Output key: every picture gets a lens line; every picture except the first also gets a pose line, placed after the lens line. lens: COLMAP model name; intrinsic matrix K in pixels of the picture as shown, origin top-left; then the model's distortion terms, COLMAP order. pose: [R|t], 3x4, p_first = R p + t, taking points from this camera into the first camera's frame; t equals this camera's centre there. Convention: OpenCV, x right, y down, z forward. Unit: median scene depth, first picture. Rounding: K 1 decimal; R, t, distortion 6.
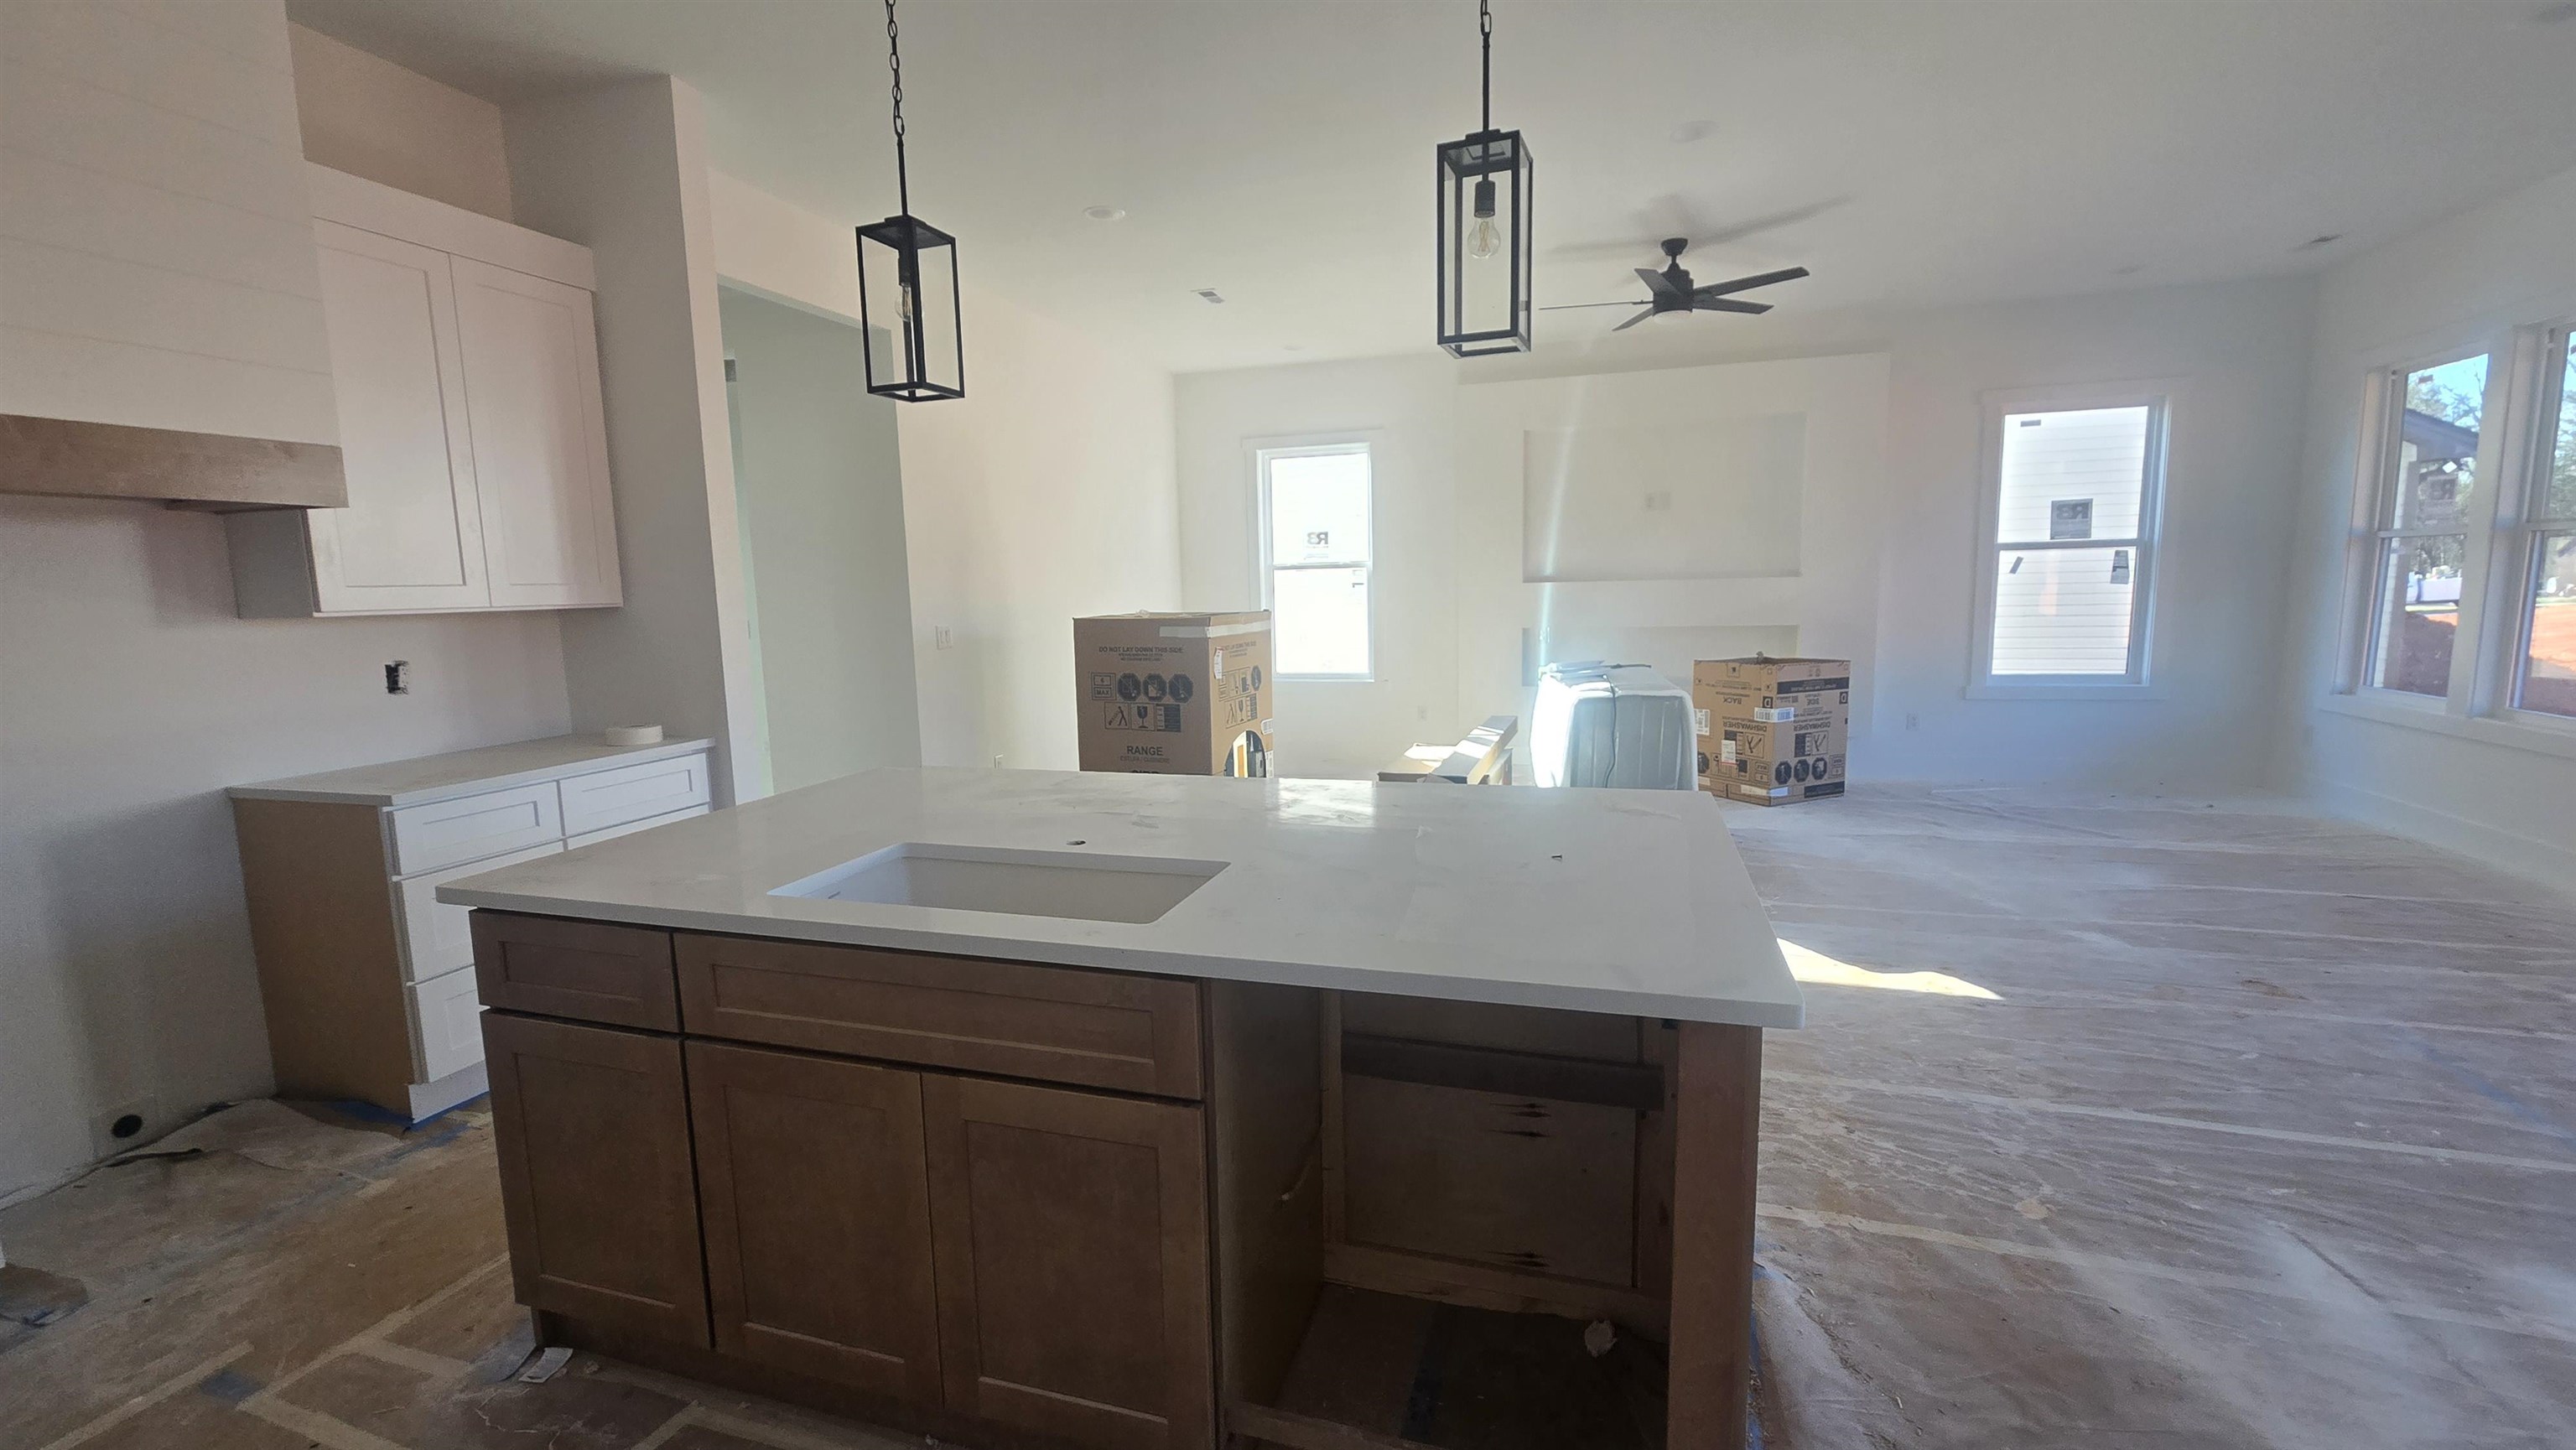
lens RADIAL K [[1058.0, 0, 1281.4], [0, 1058.0, 721.5], [0, 0, 1]] dist [-0.002503, 0.002232]
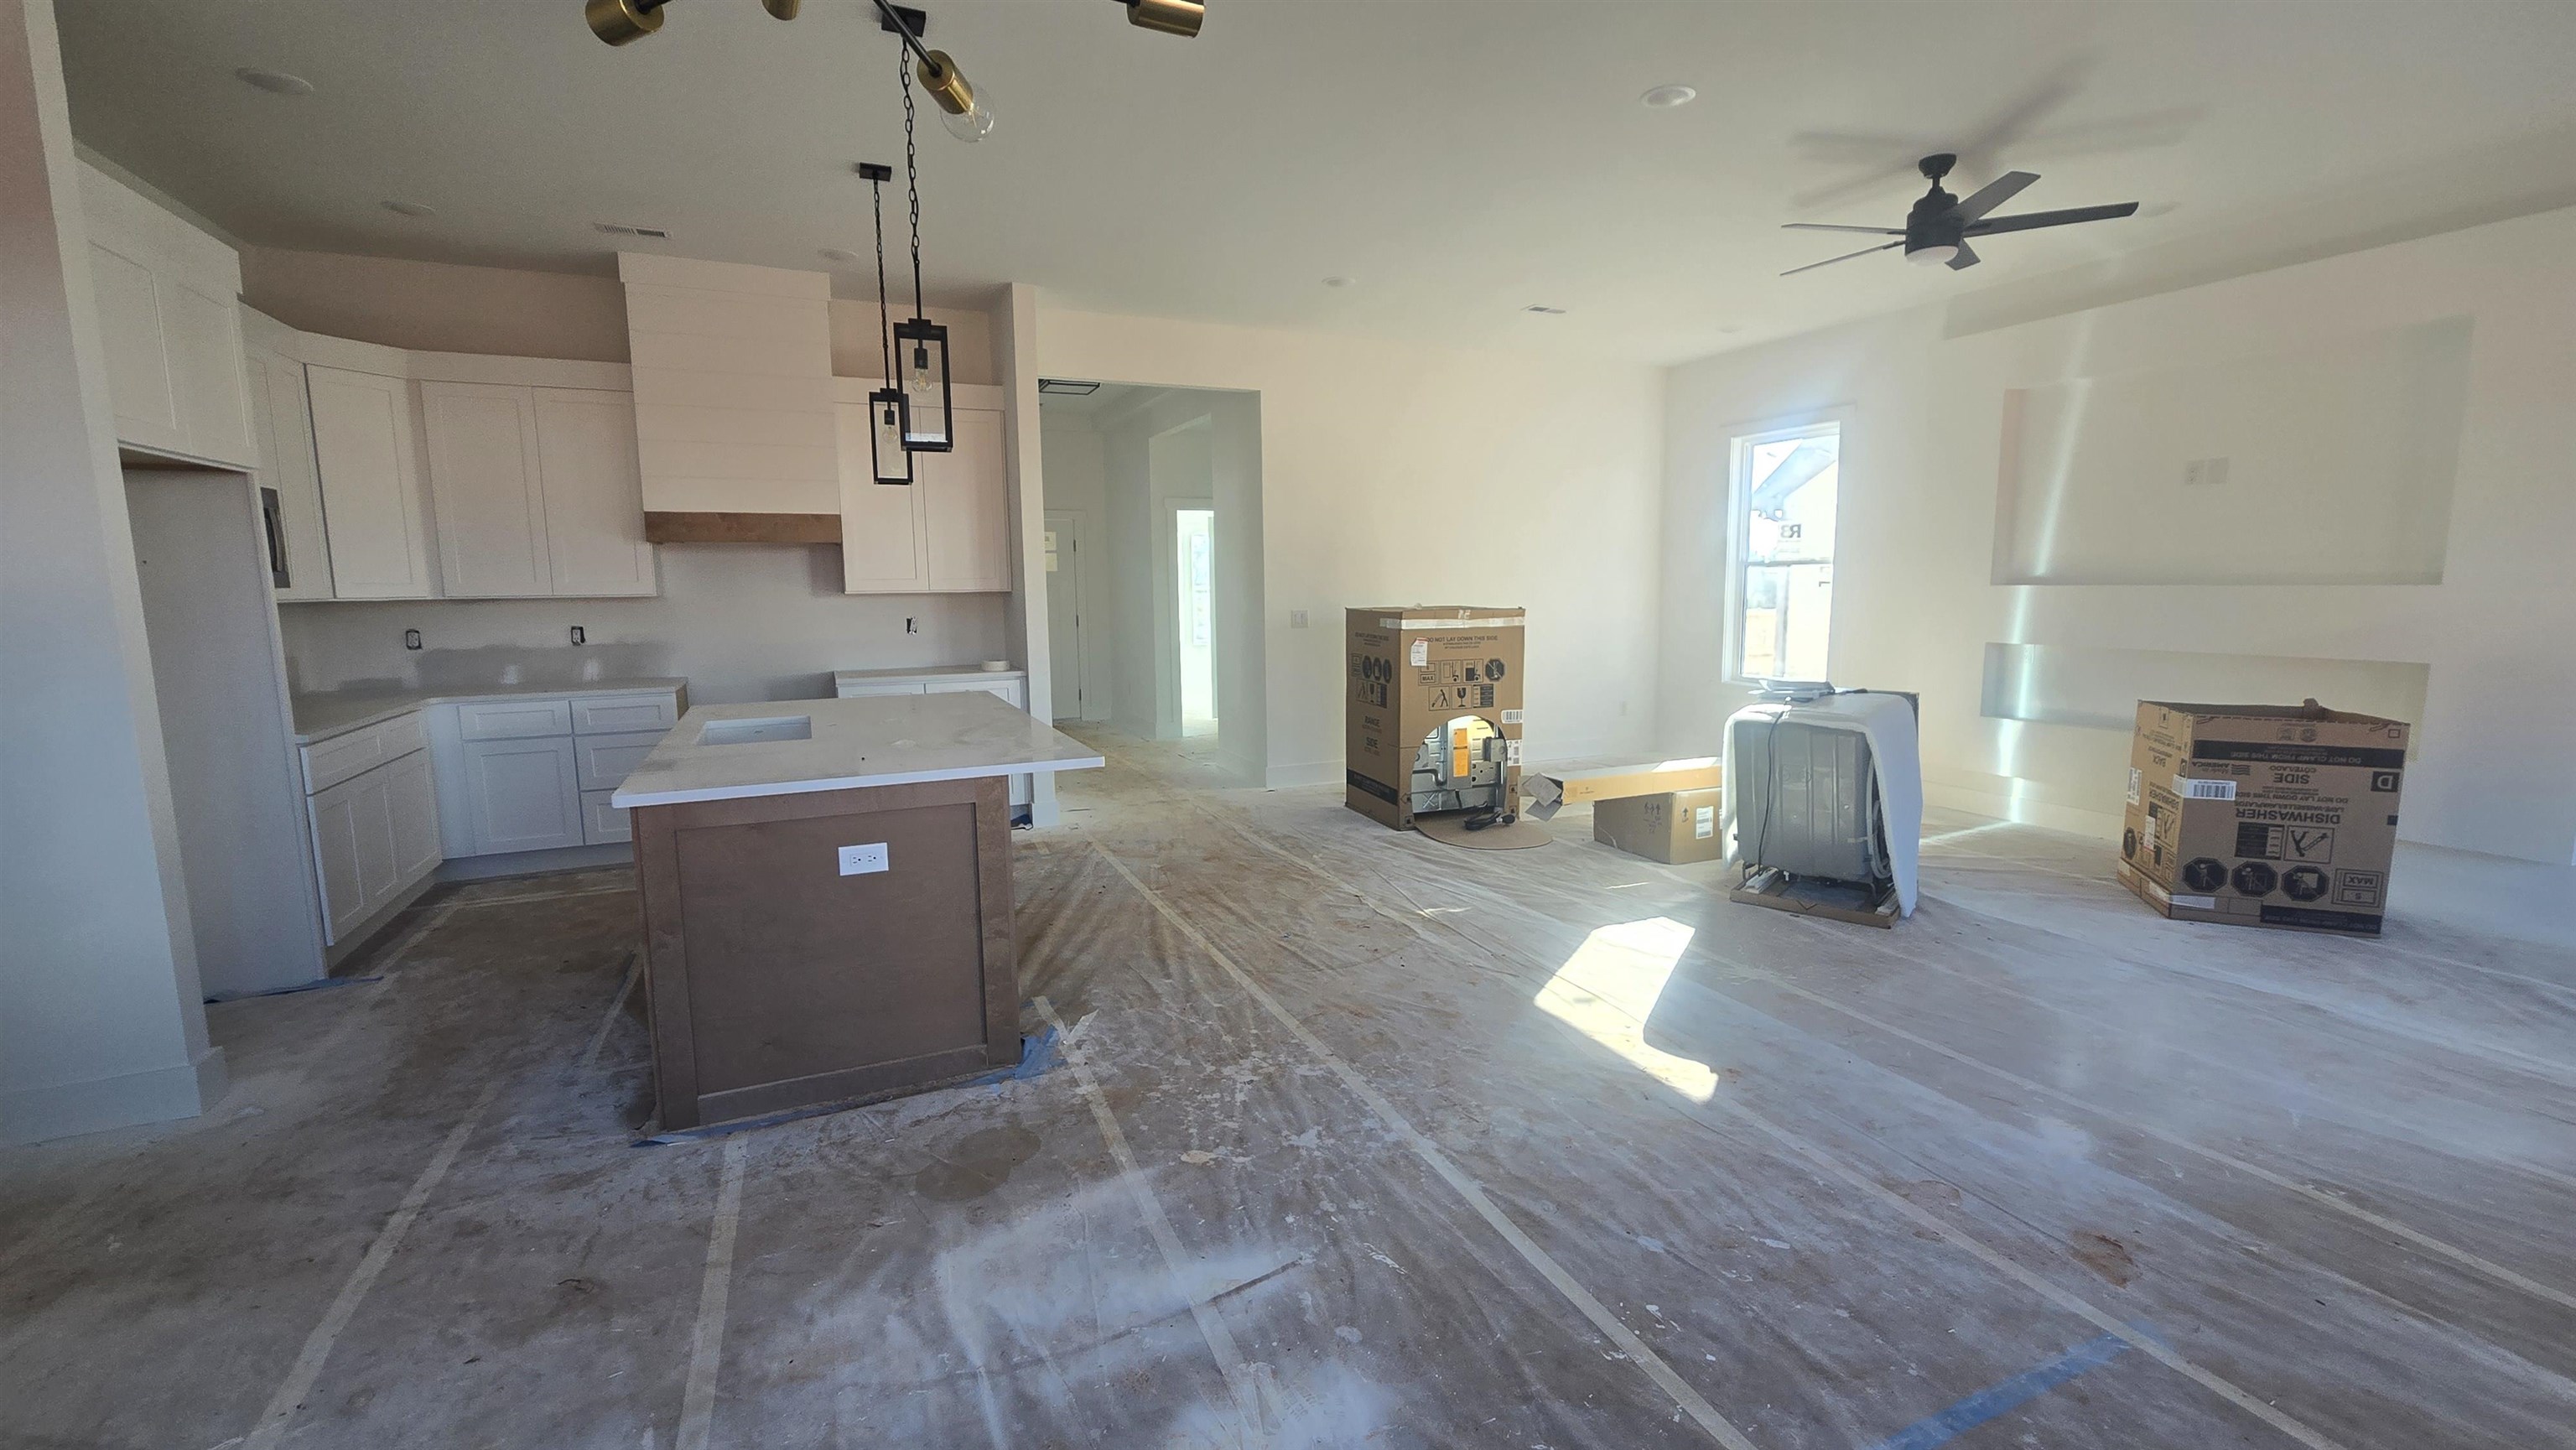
lens RADIAL K [[1058.0, 0, 1288.7], [0, 1058.0, 718.0], [0, 0, 1]] dist [-0.002503, 0.002232]
pose [[0.666381, 0.112966, -0.737004, 0.720690], [-0.103670, 0.992893, 0.058453, -0.037986], [0.738369, 0.037453, 0.673357, 0.134652]]
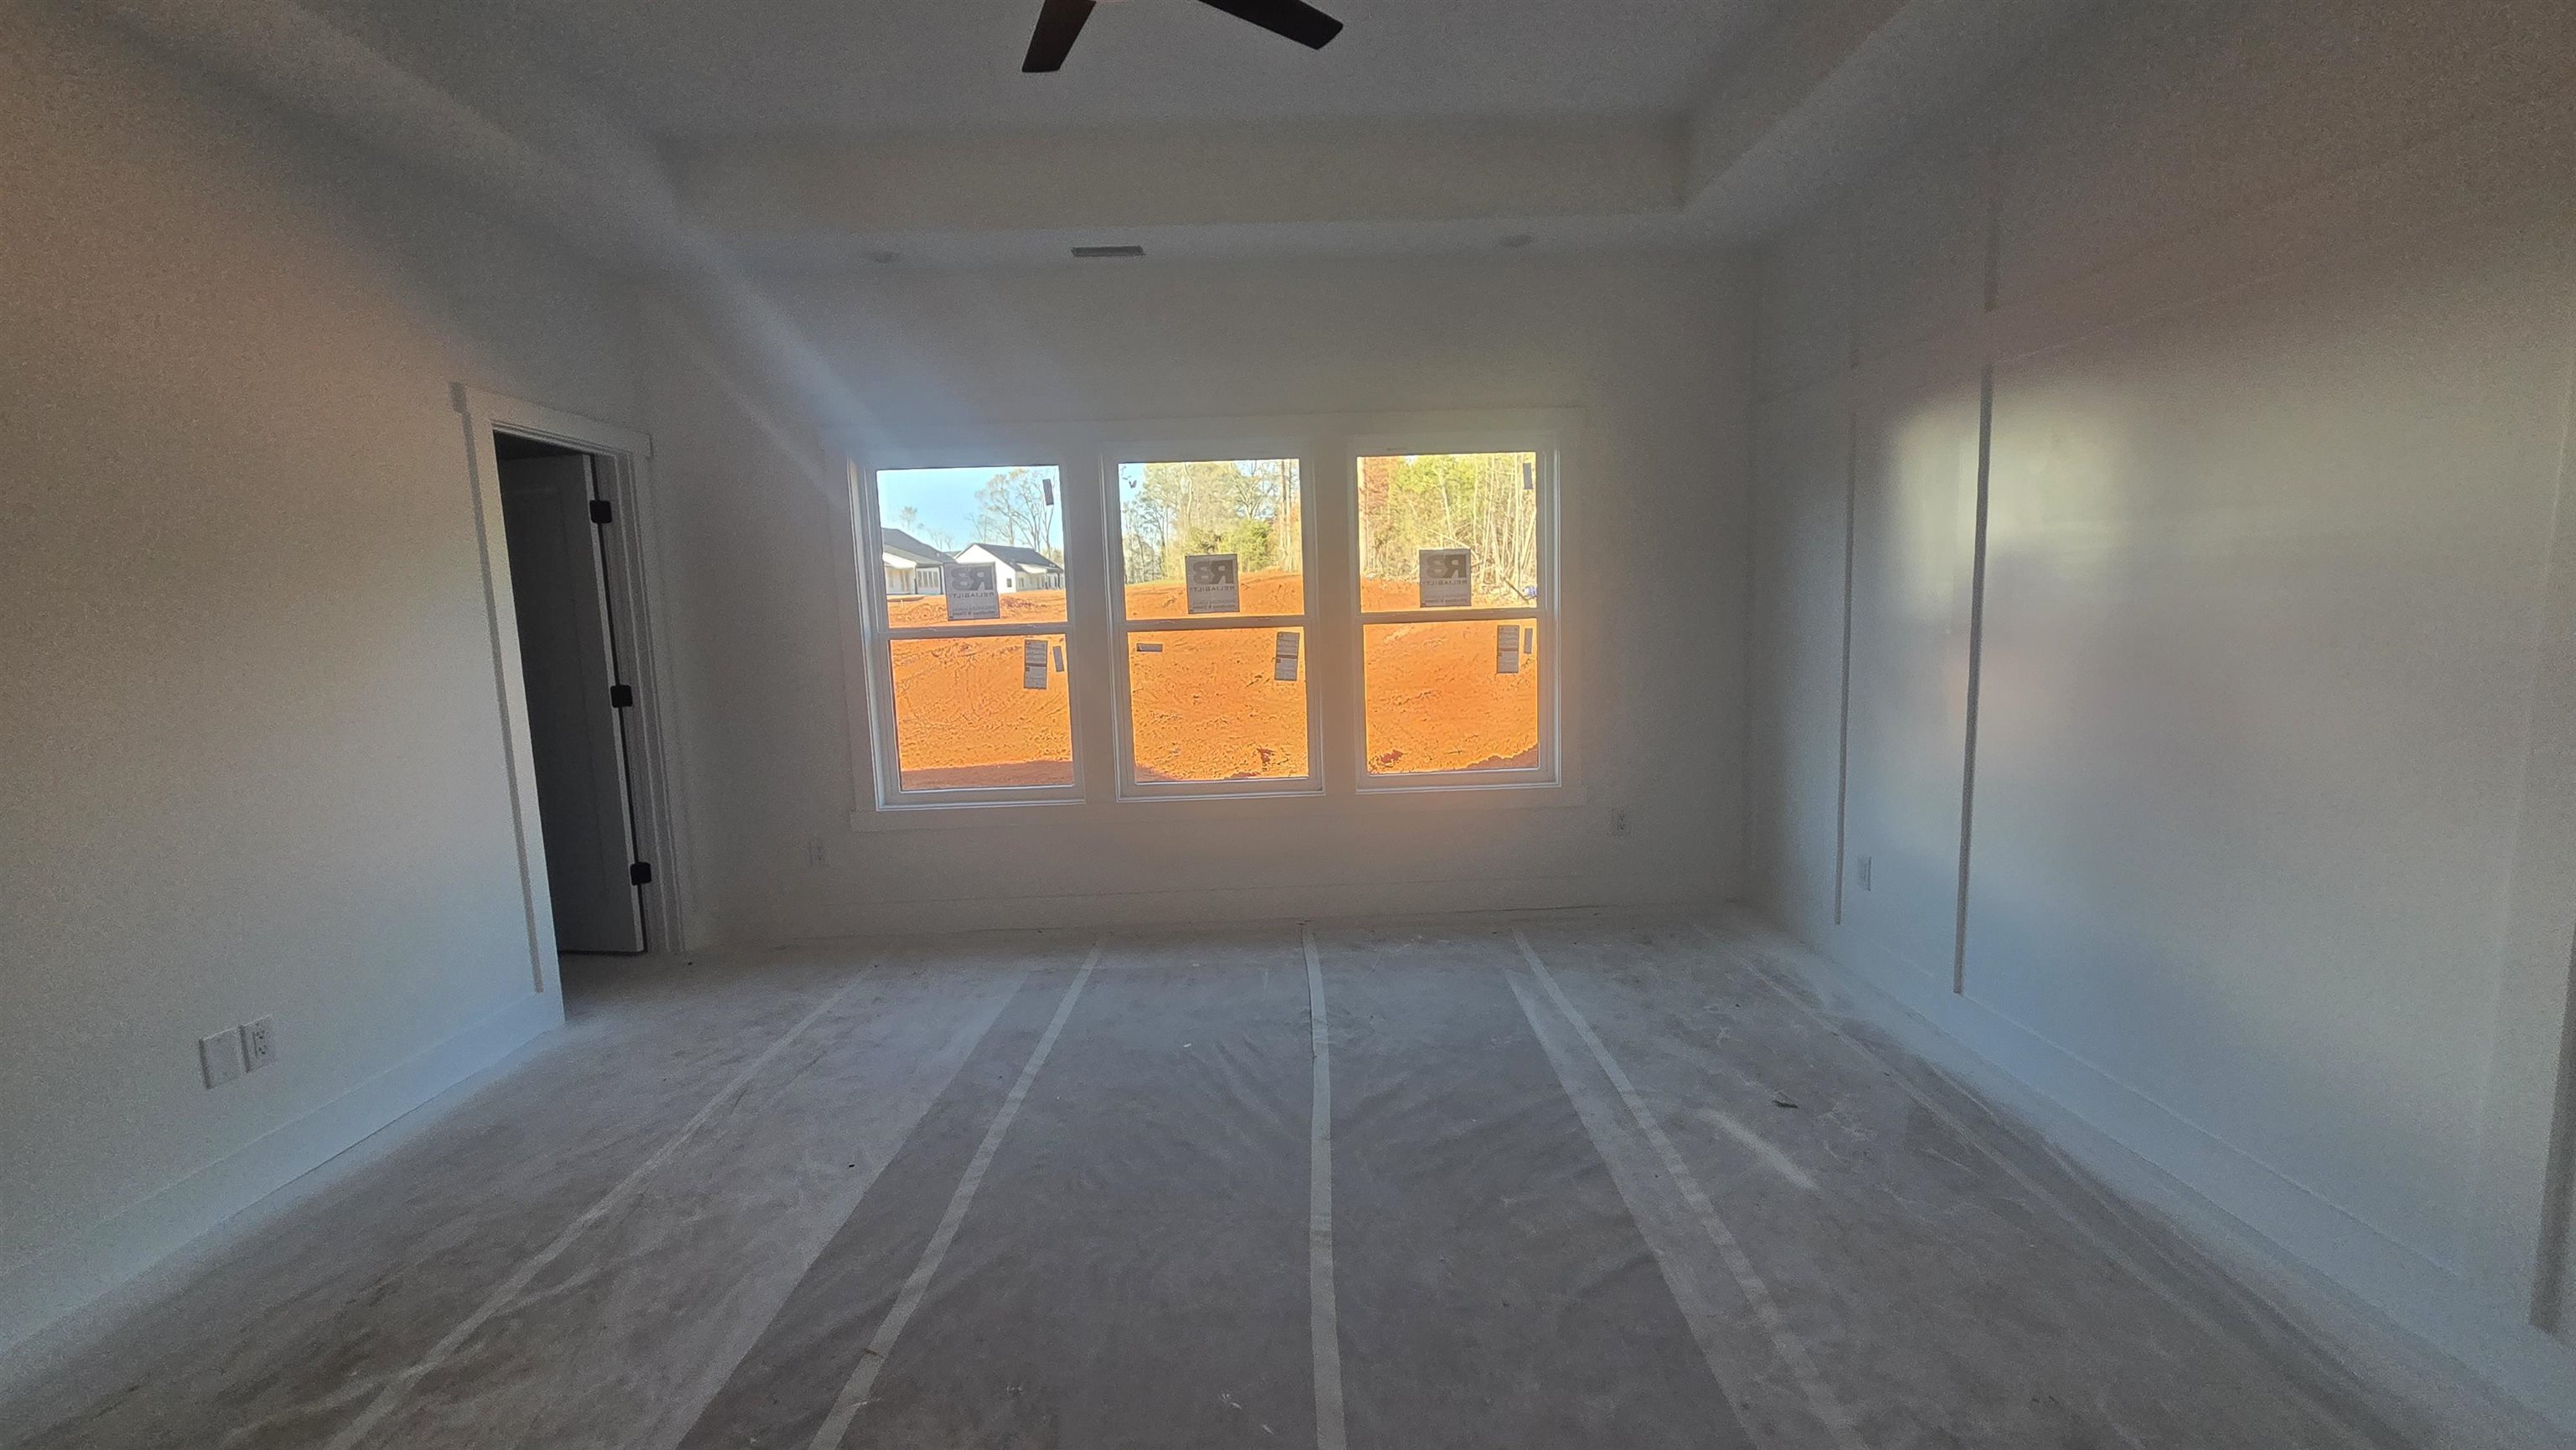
lens RADIAL K [[1058.0, 0, 1289.1], [0, 1058.0, 735.3], [0, 0, 1]] dist [-0.002503, 0.002232]
pose [[-0.306754, -0.066873, 0.949437, 0.202350], [0.176649, 0.976198, 0.125831, -0.263509], [-0.935253, 0.206316, -0.287639, 1.747805]]
